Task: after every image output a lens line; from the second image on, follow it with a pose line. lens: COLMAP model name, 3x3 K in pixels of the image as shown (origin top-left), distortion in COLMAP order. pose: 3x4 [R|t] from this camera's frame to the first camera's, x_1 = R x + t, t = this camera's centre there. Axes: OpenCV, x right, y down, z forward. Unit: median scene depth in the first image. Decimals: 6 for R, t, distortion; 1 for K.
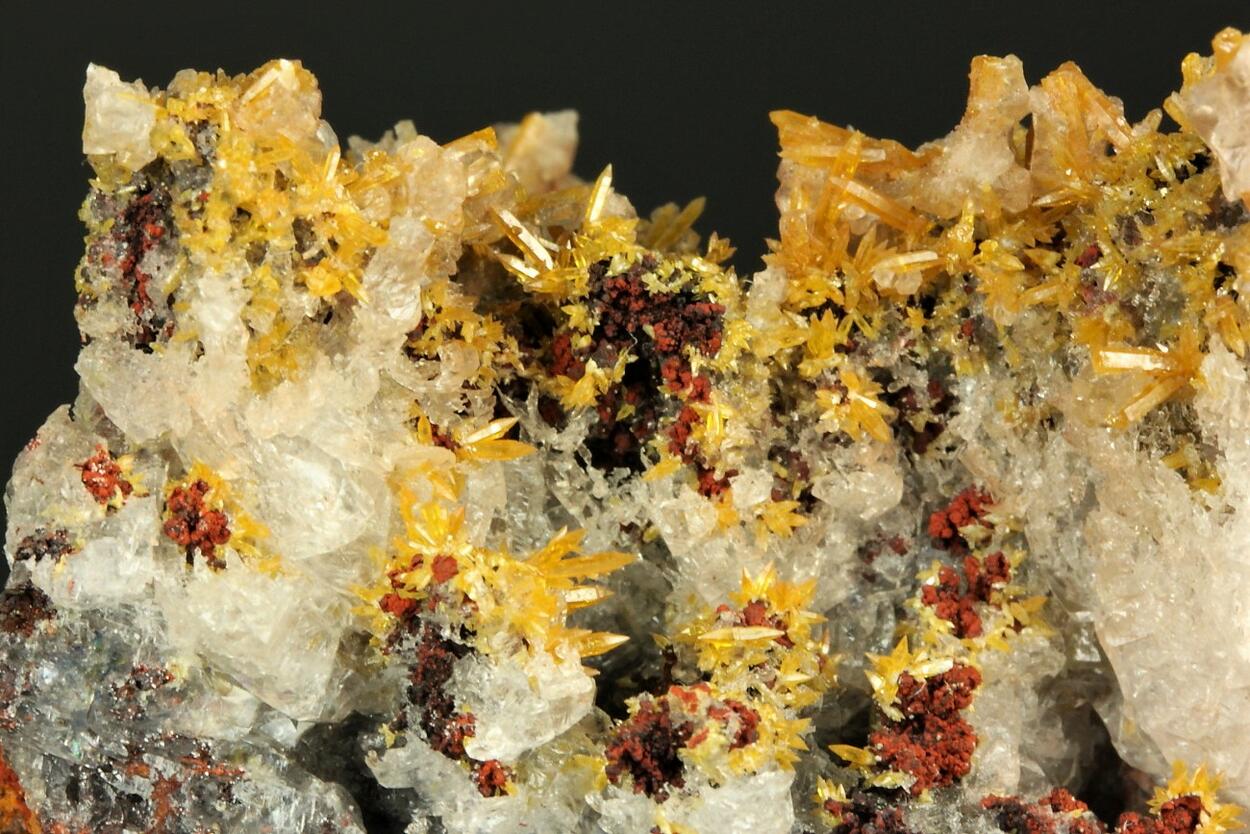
lens RADIAL K [[6194.5, 0, 573.8], [0, 6194.5, 406.9], [0, 0, 1]] dist [-0.047076, 0.000000]
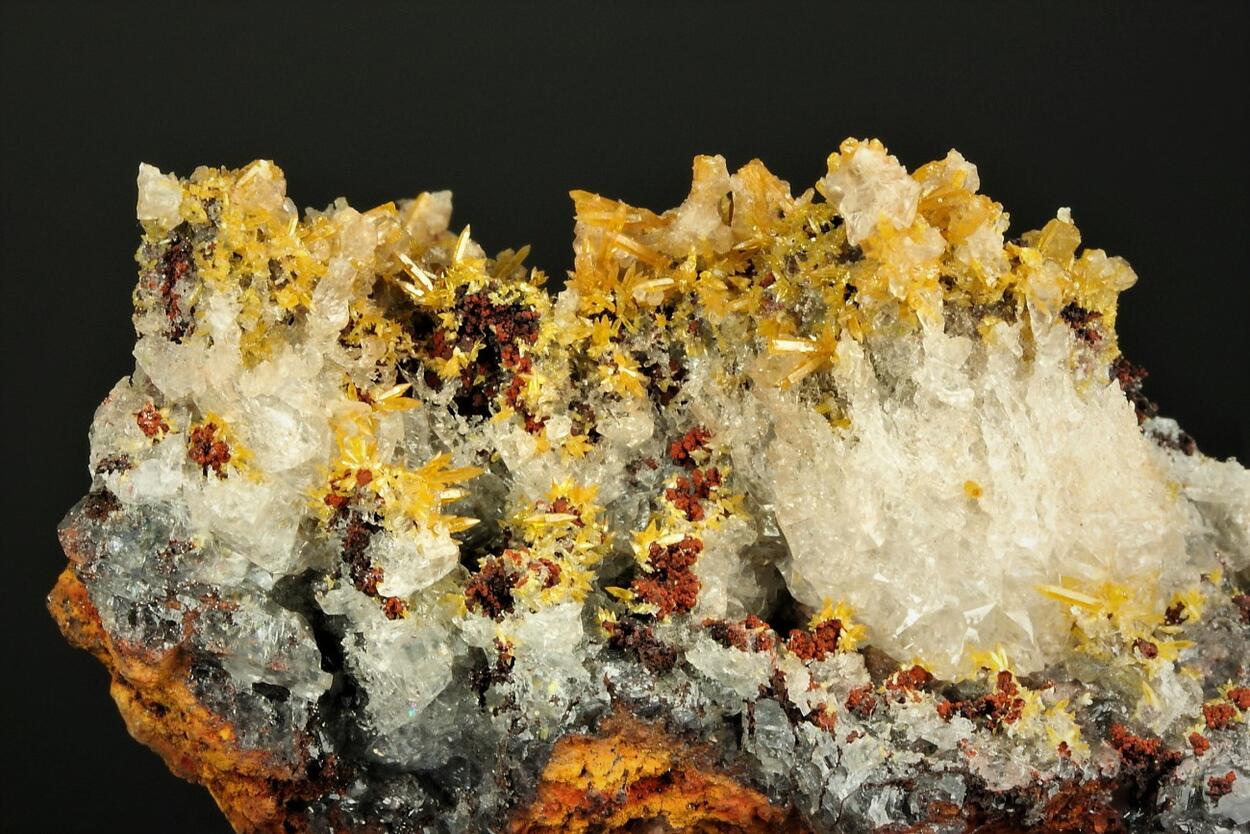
lens RADIAL K [[6194.5, 0, 672.4], [0, 6194.5, 426.9], [0, 0, 1]] dist [-0.047076, 0.000000]
pose [[0.999980, -0.004343, 0.004614, 0.051078], [0.004366, 0.999978, -0.004999, 0.021223], [-0.004592, 0.005019, 0.999977, -0.596882]]
